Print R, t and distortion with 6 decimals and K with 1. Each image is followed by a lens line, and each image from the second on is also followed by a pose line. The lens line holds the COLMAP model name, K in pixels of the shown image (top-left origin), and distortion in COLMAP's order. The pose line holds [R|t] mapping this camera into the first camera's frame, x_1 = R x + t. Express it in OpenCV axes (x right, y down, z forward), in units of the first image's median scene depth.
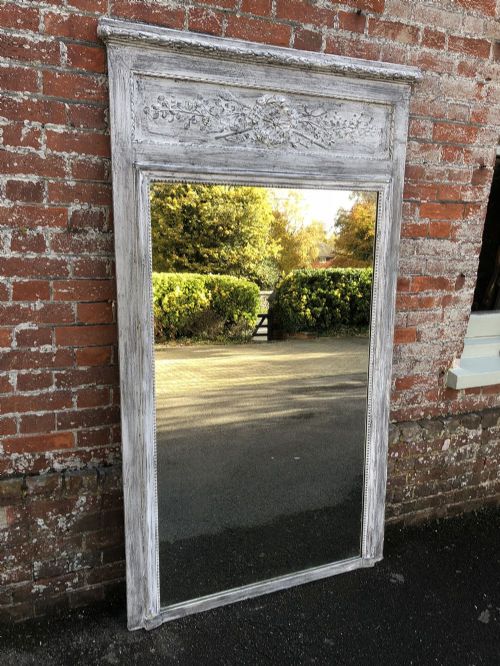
lens RADIAL K [[540.1, 0, 253.5], [0, 540.1, 332.3], [0, 0, 1]] dist [0.003075, 0.015237]
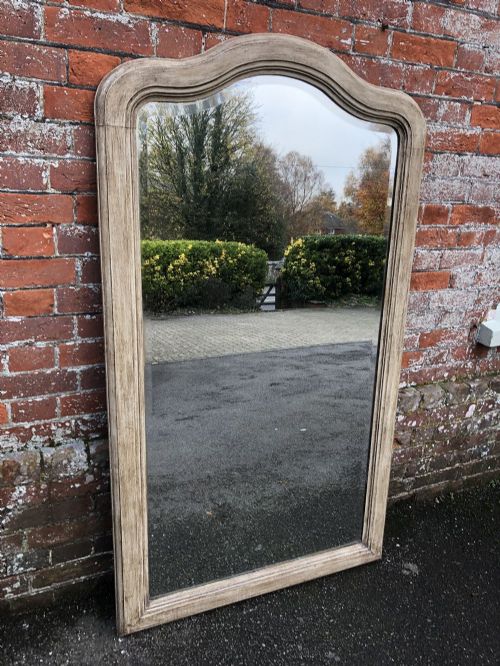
lens RADIAL K [[540.1, 0, 253.5], [0, 540.1, 332.3], [0, 0, 1]] dist [0.003075, 0.015237]
pose [[0.998839, 0.019023, 0.044249, -0.025559], [-0.024332, 0.992140, 0.122740, -0.010598], [-0.041566, -0.123675, 0.991452, 0.236081]]
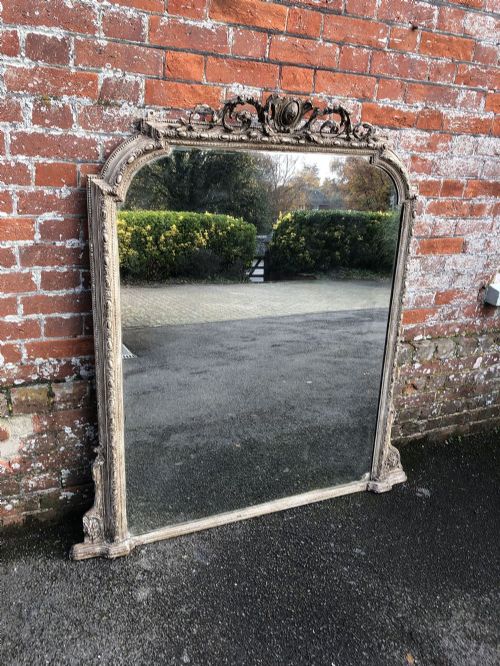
lens RADIAL K [[541.2, 0, 251.0], [0, 541.2, 335.1], [0, 0, 1]] dist [0.002445, 0.009395]
pose [[0.999149, 0.028979, 0.029364, -0.095377], [-0.033283, 0.986772, 0.158661, 0.023596], [-0.024378, -0.159504, 0.986896, 0.076847]]
